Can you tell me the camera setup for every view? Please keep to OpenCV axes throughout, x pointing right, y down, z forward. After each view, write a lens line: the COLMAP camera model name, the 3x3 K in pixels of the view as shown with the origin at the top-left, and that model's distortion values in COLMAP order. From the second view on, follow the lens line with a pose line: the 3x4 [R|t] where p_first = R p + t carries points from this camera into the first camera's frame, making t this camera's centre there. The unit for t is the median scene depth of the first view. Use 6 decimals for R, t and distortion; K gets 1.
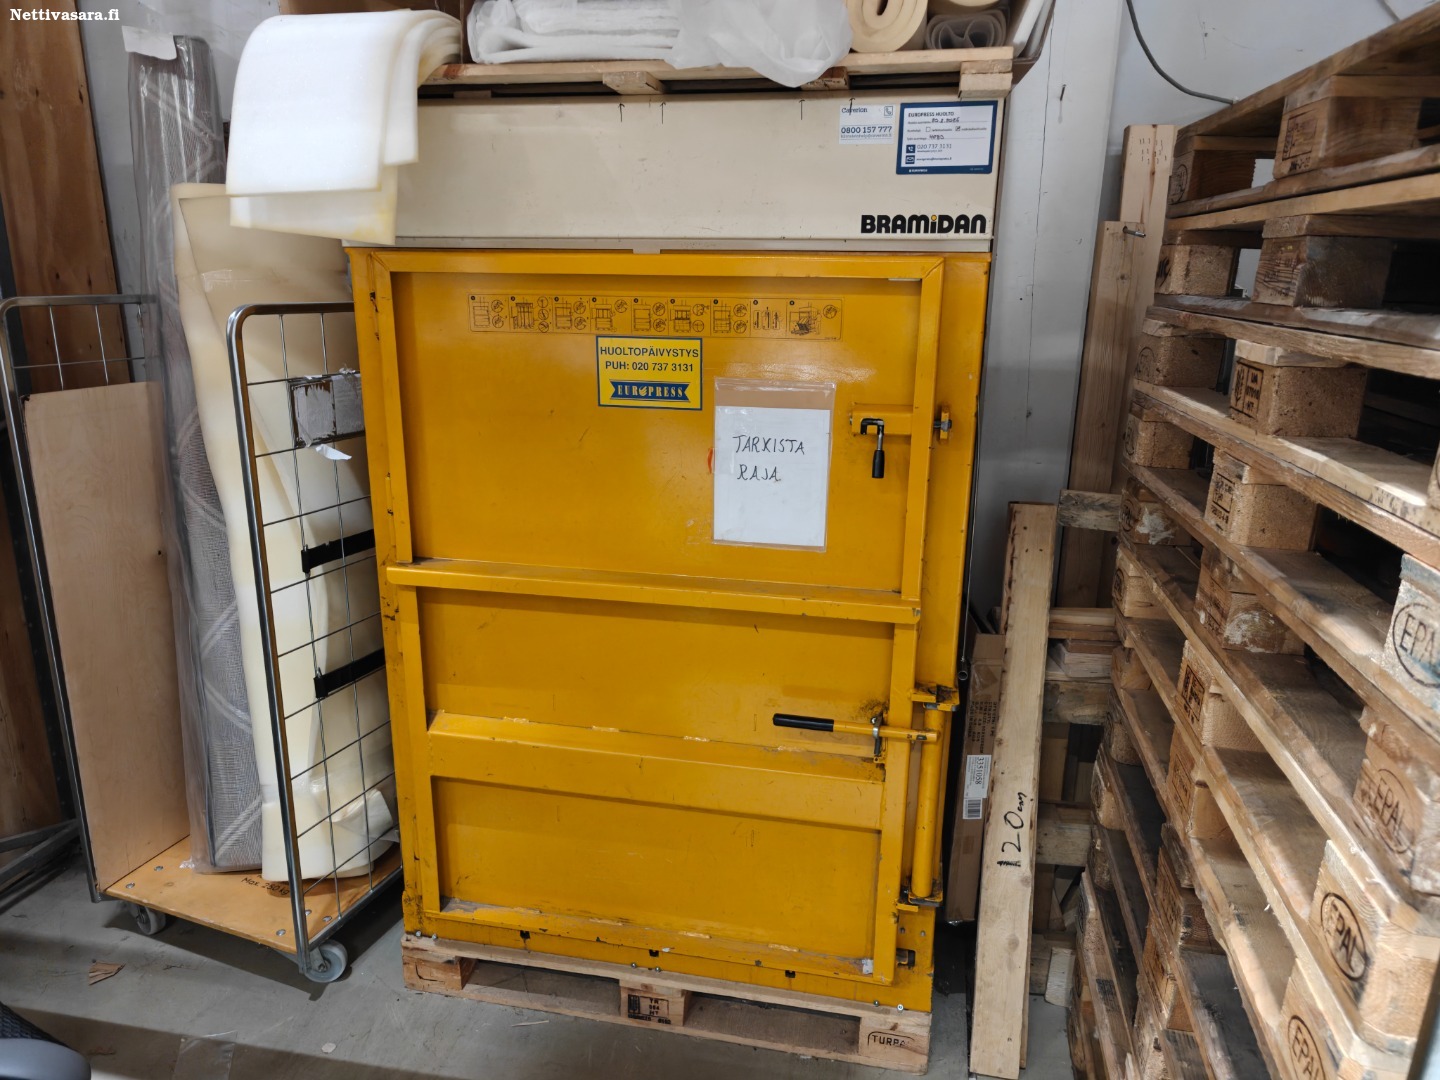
lens RADIAL K [[962.7, 0, 719.0], [0, 962.7, 540.1], [0, 0, 1]] dist [0.013787, -0.025231]
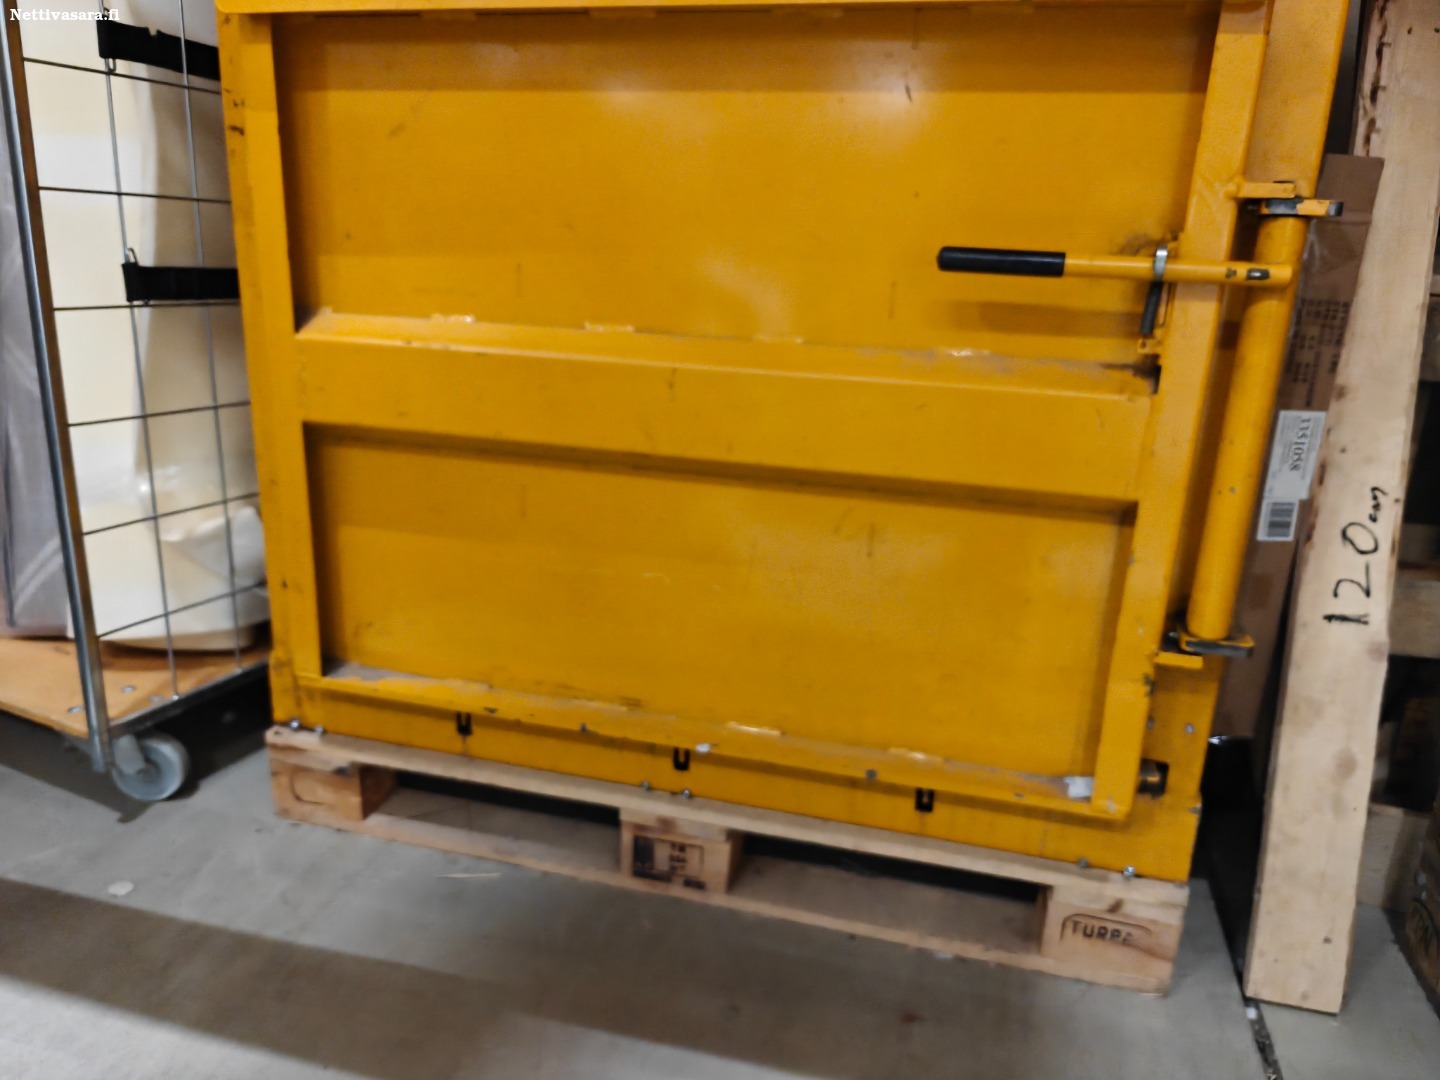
lens RADIAL K [[962.7, 0, 714.9], [0, 962.7, 549.8], [0, 0, 1]] dist [0.013787, -0.025231]
pose [[0.997938, 0.042665, -0.047949, -0.026574], [-0.041944, 0.998993, 0.015934, 0.304596], [0.048581, -0.013889, 0.998723, 0.448407]]
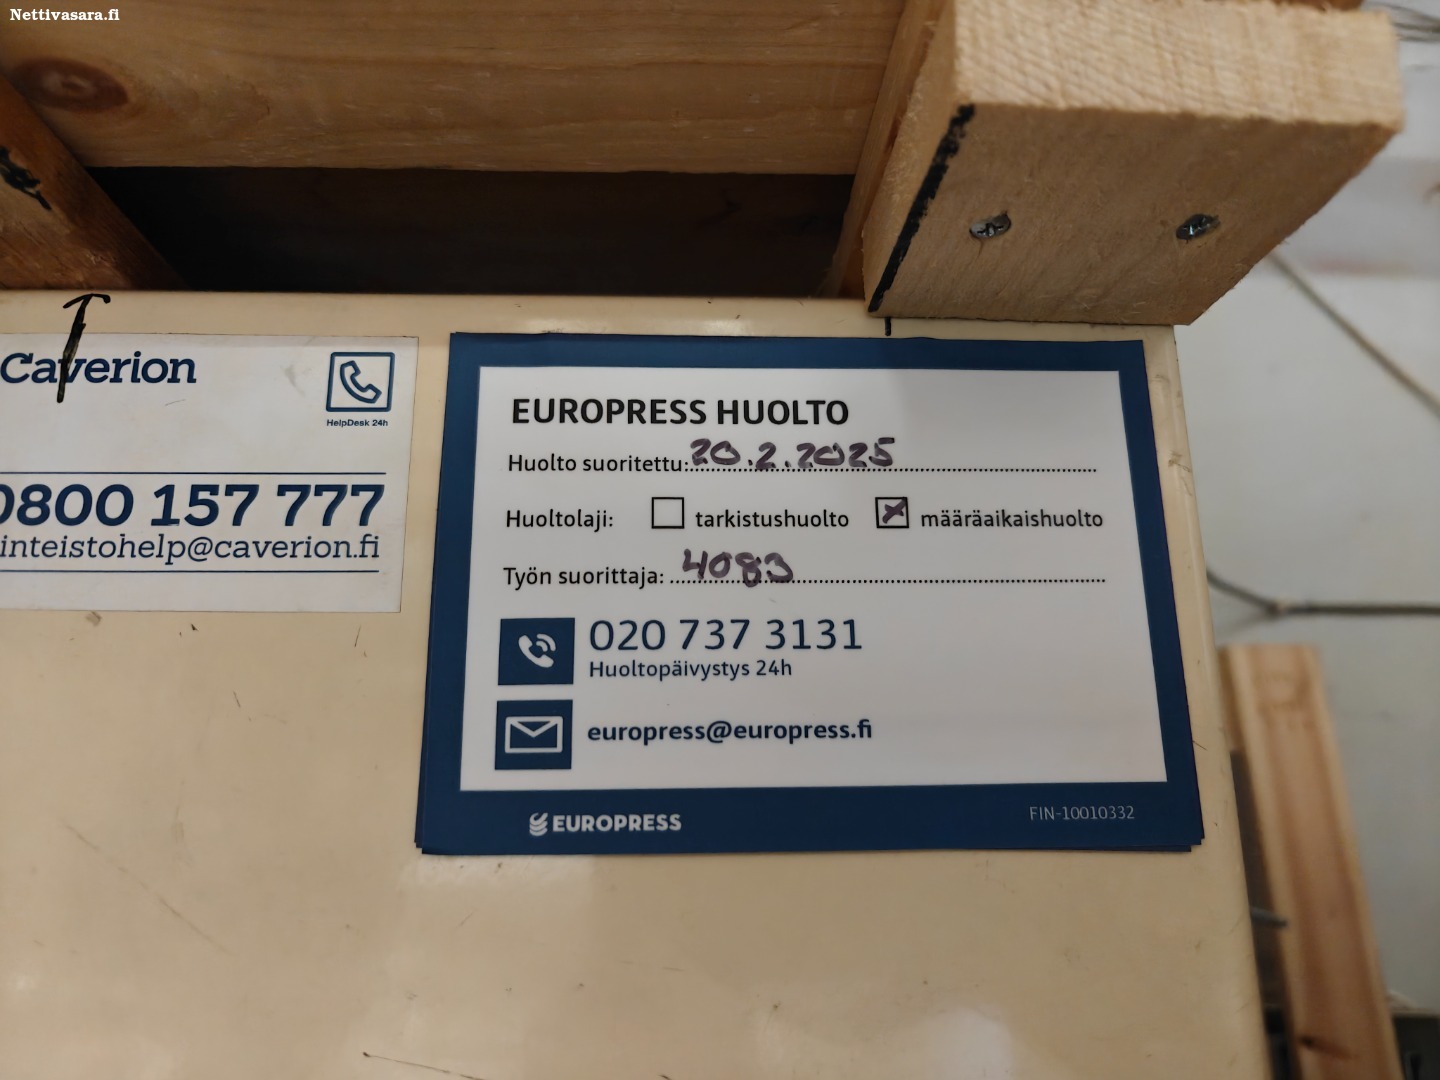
lens RADIAL K [[962.7, 0, 715.0], [0, 962.7, 554.5], [0, 0, 1]] dist [0.013787, -0.025231]
pose [[0.976016, 0.038250, 0.214312, 0.149590], [0.074758, 0.865689, -0.494969, -0.273221], [-0.204460, 0.499119, 0.842067, 0.683476]]
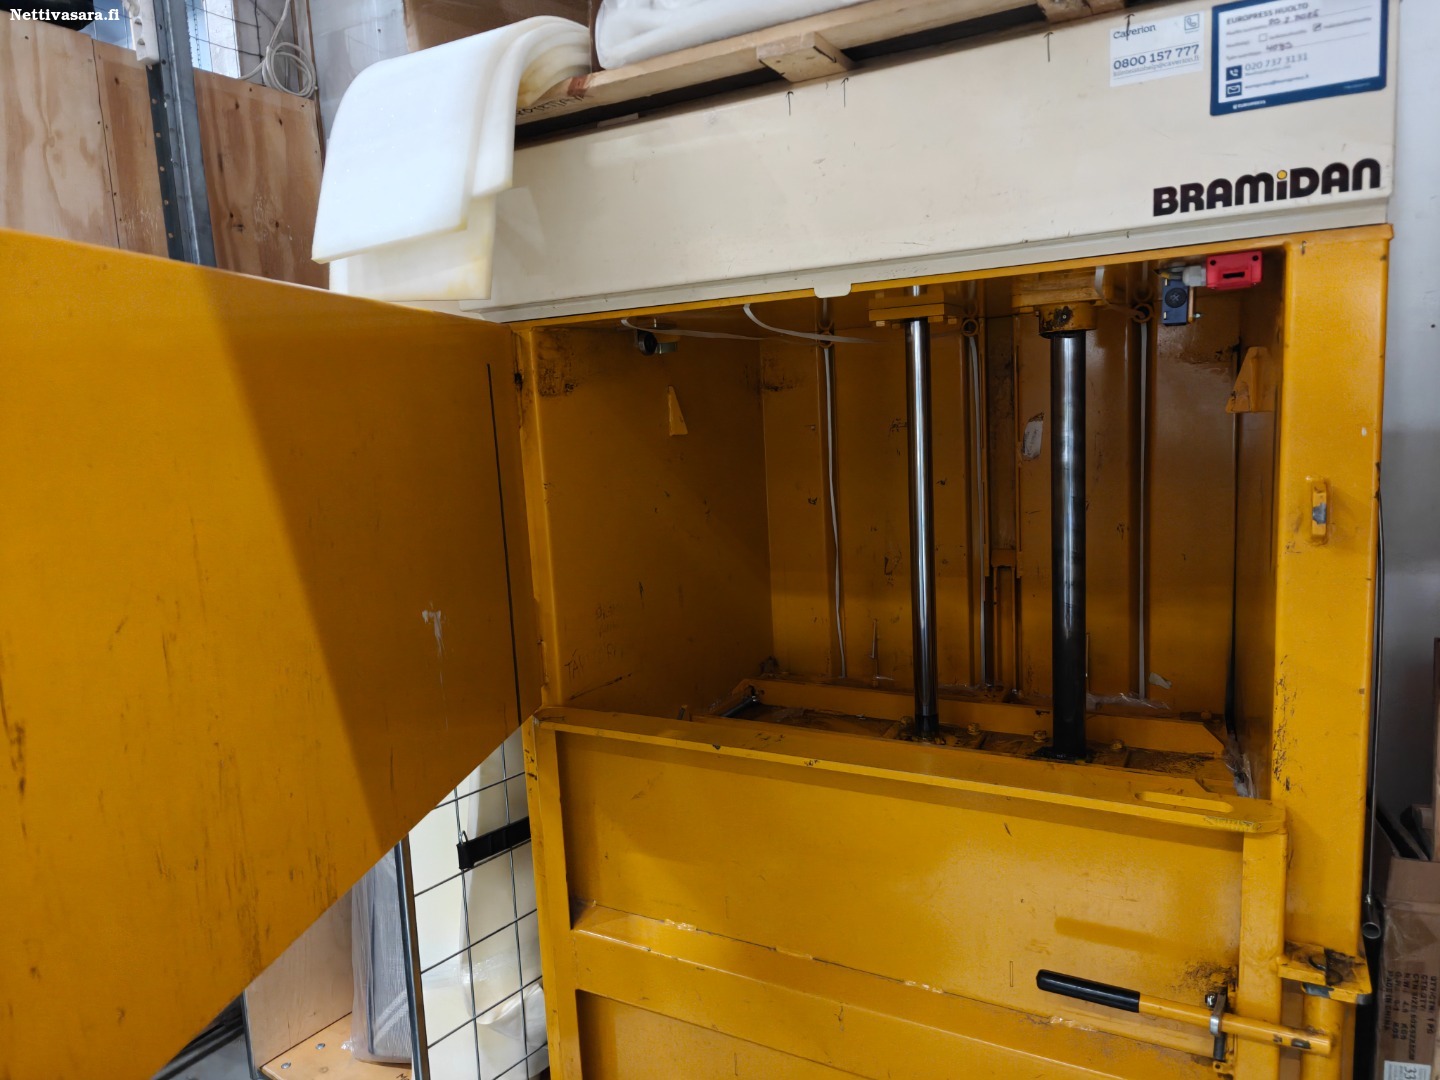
lens RADIAL K [[962.7, 0, 715.2], [0, 962.7, 542.9], [0, 0, 1]] dist [0.013787, -0.025231]
pose [[0.951976, -0.020184, -0.305508, 0.049219], [-0.017756, 0.992506, -0.120902, -0.018385], [0.305658, 0.120521, 0.944483, 0.267535]]
